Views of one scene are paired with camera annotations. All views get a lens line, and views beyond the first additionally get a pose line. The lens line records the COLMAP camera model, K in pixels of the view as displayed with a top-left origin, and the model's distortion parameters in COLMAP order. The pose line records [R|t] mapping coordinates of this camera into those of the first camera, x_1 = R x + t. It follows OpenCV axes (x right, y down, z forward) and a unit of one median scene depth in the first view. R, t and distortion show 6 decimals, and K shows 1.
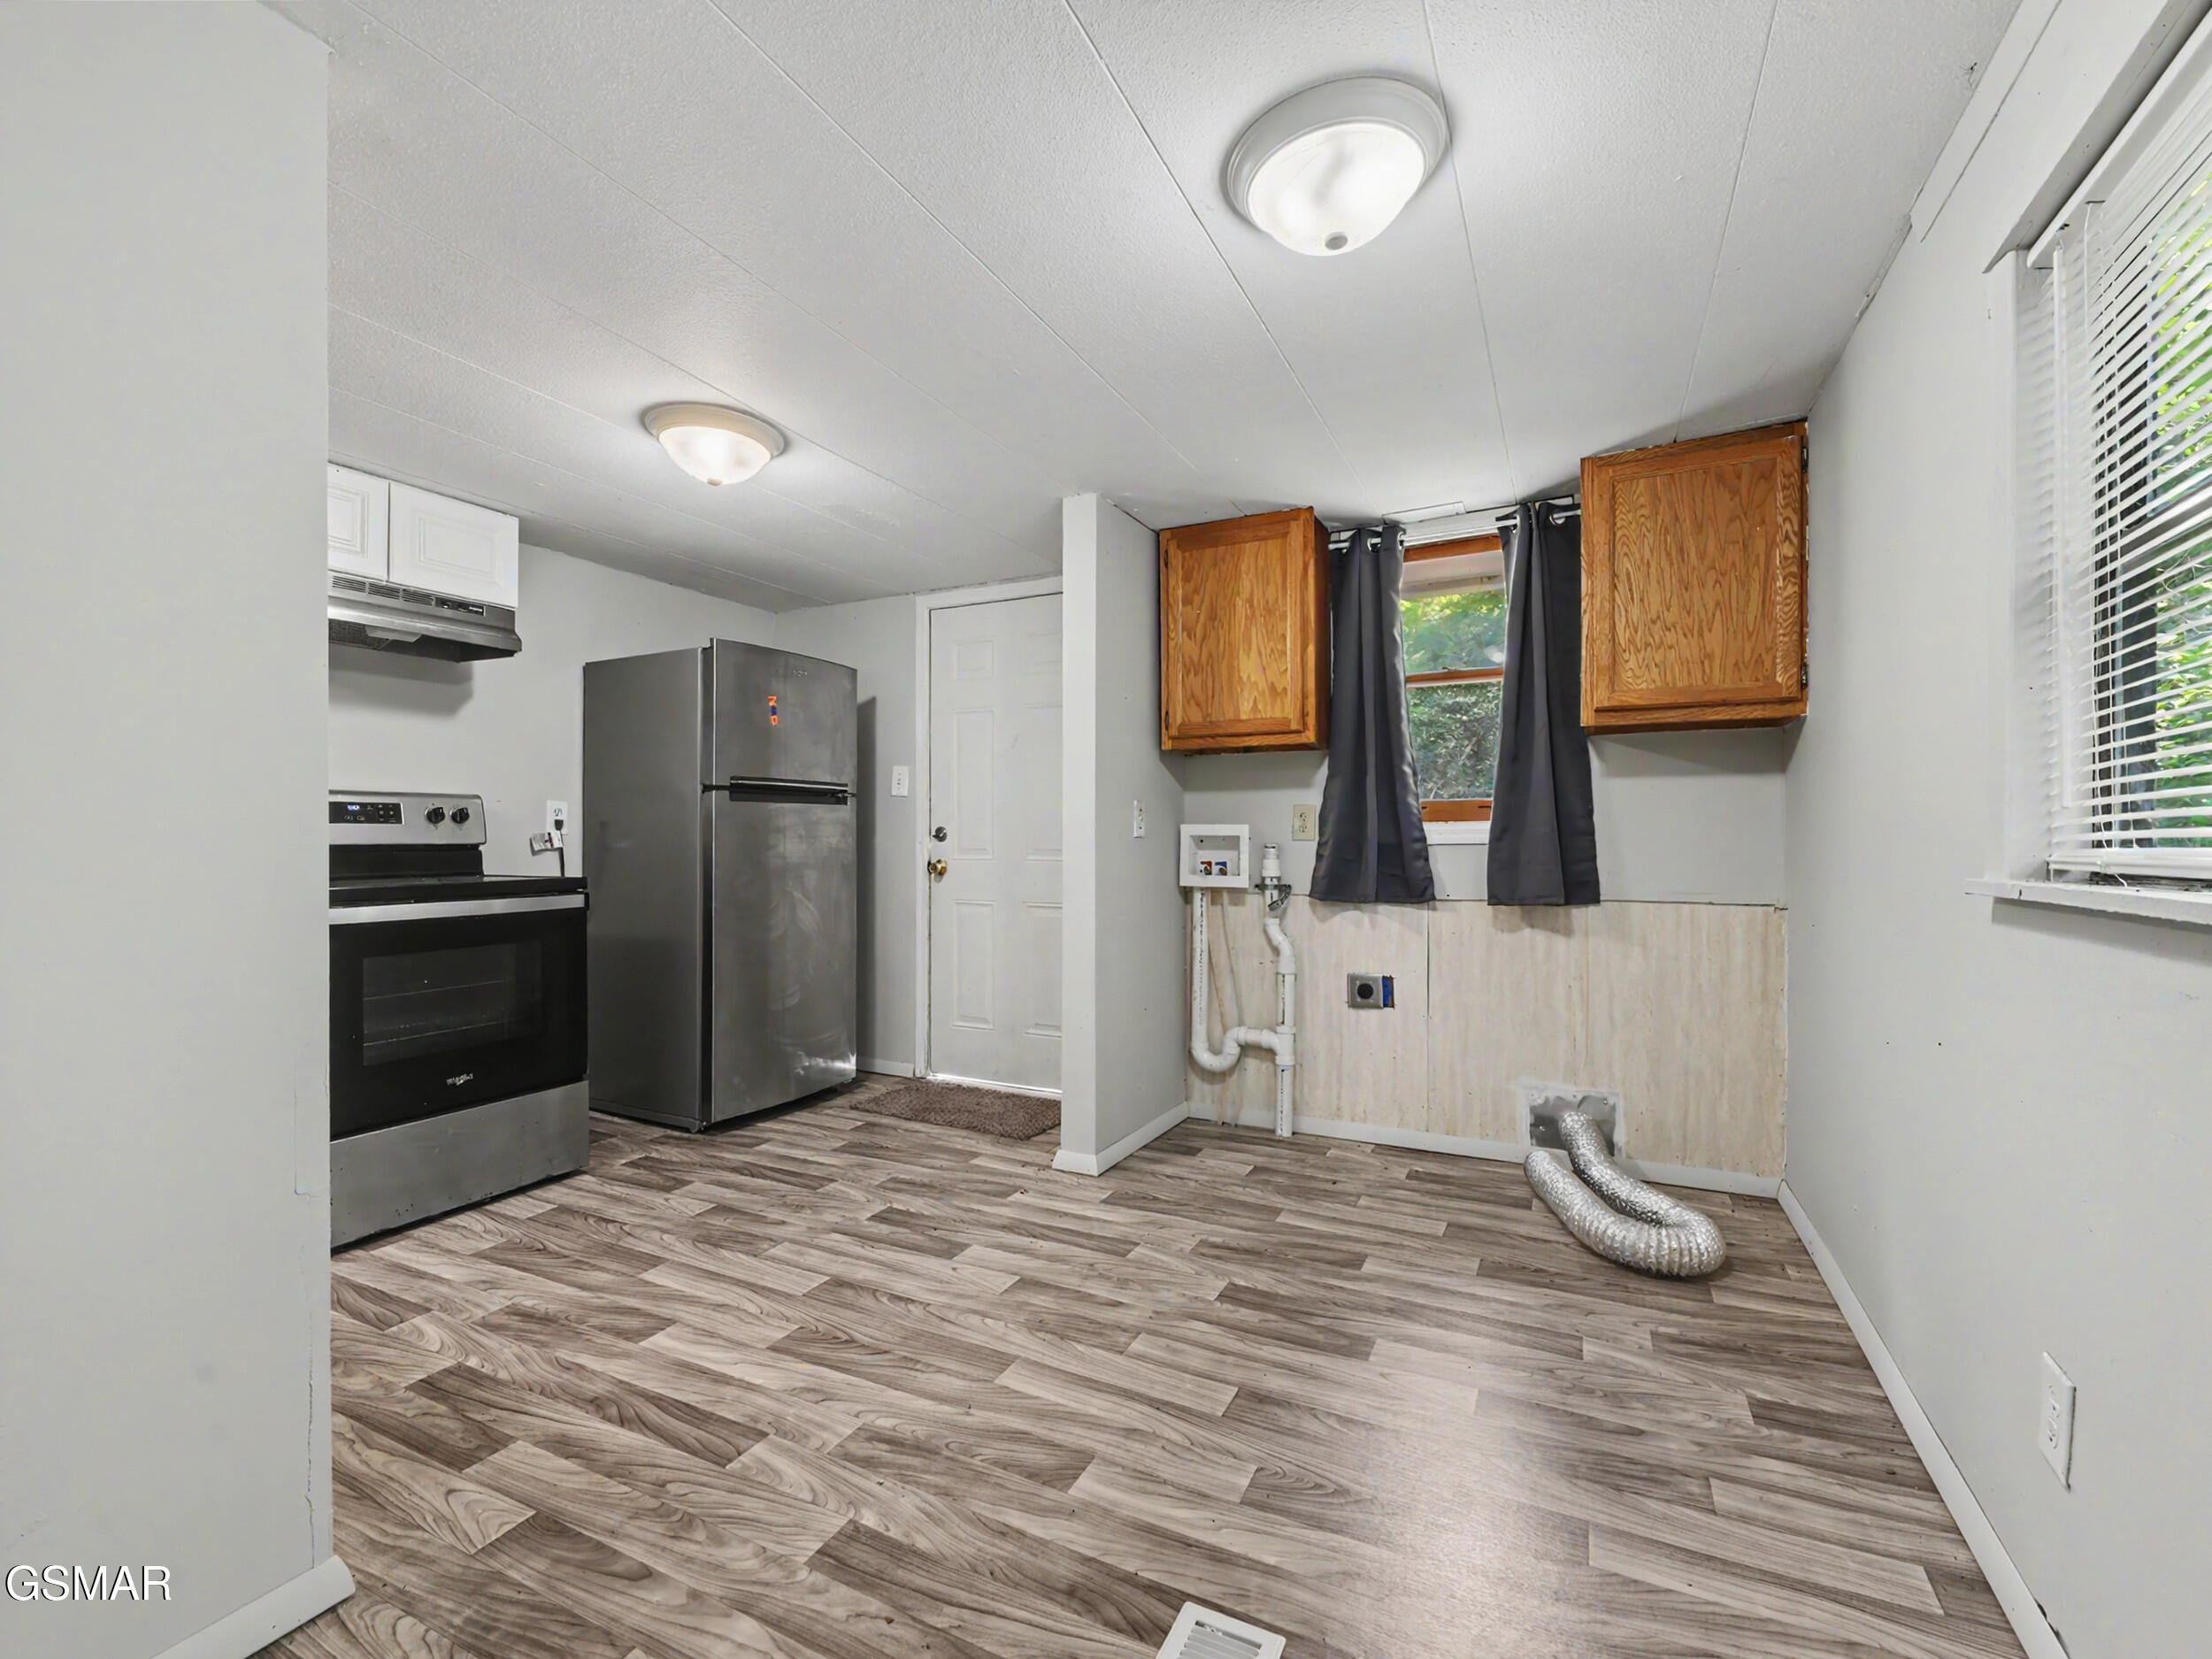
lens RADIAL K [[947.5, 0, 1102.4], [0, 947.5, 825.2], [0, 0, 1]] dist [0.009130, -0.003716]
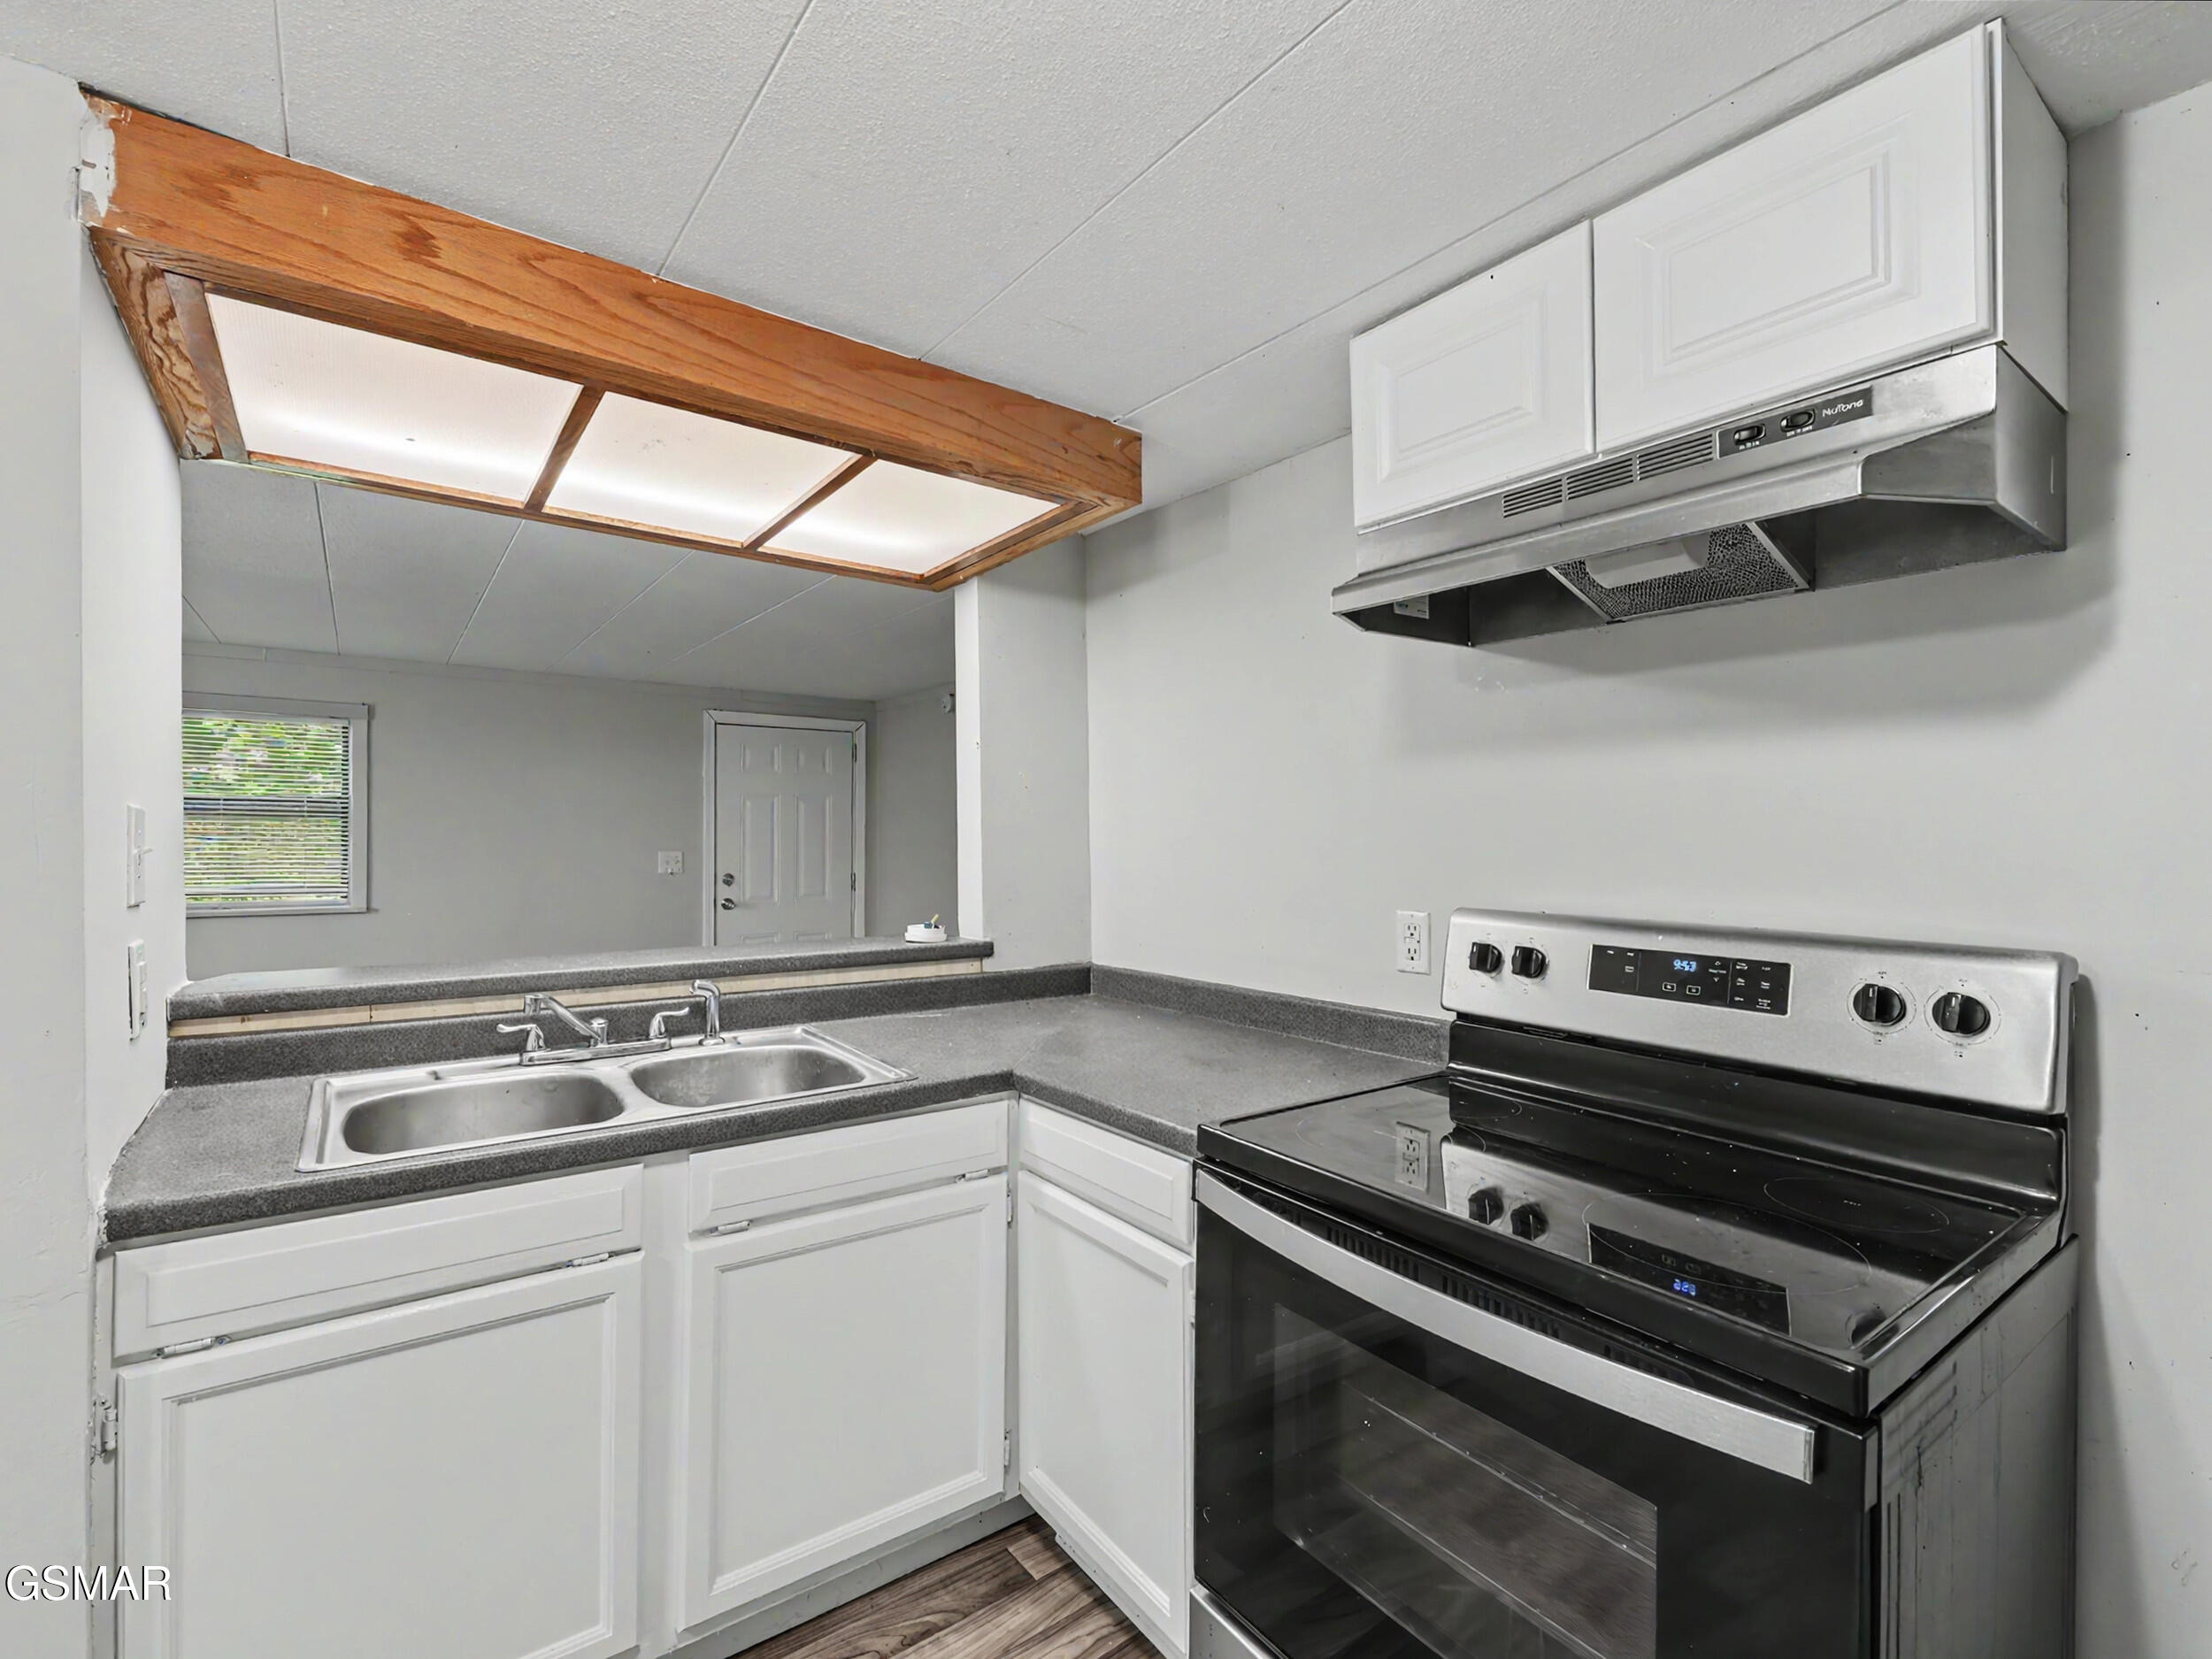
lens RADIAL K [[996.3, 0, 1094.7], [0, 996.3, 829.1], [0, 0, 1]] dist [0.008940, -0.003821]
pose [[-0.448589, 0.001486, -0.893737, -0.207559], [0.010213, 0.999942, -0.003463, -0.073890], [0.893680, -0.010681, -0.448578, 0.840576]]
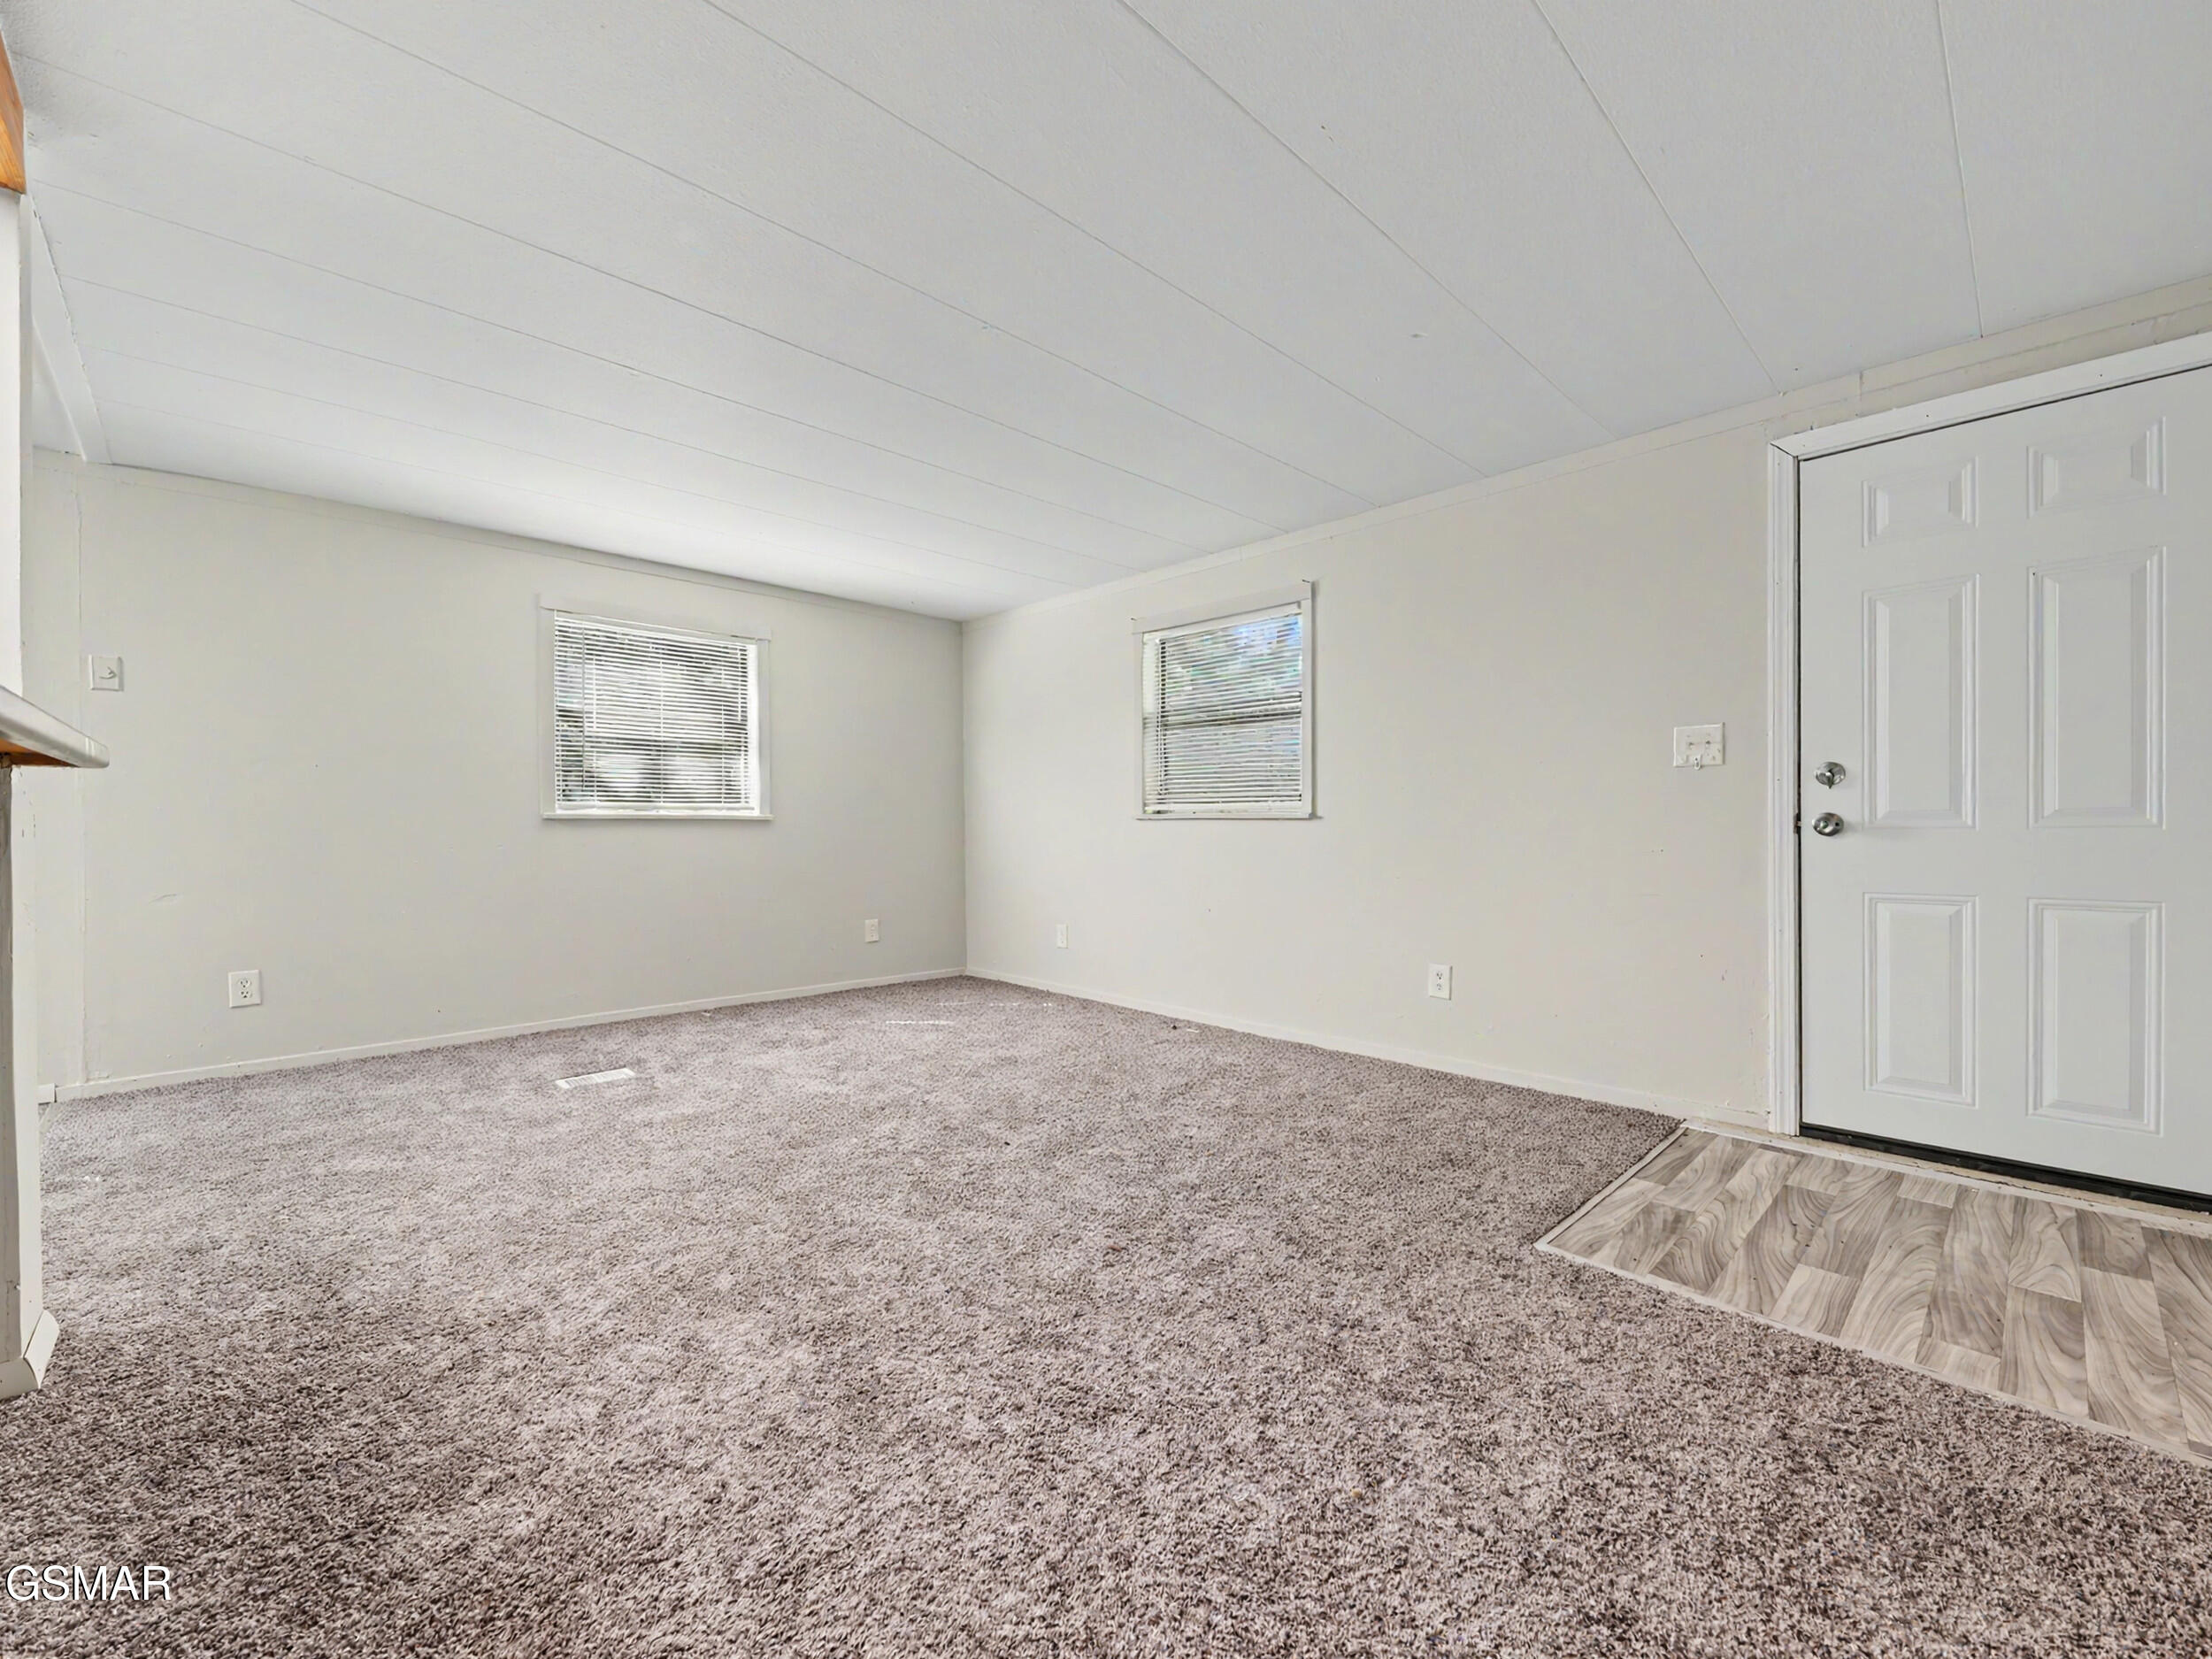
lens RADIAL K [[903.7, 0, 1088.0], [0, 903.7, 832.5], [0, 0, 1]] dist [0.003497, -0.003502]
pose [[-0.943642, 0.006338, 0.330907, -1.137734], [0.005353, 0.999978, -0.003887, 0.050050], [-0.330924, -0.001897, -0.943655, 0.417585]]
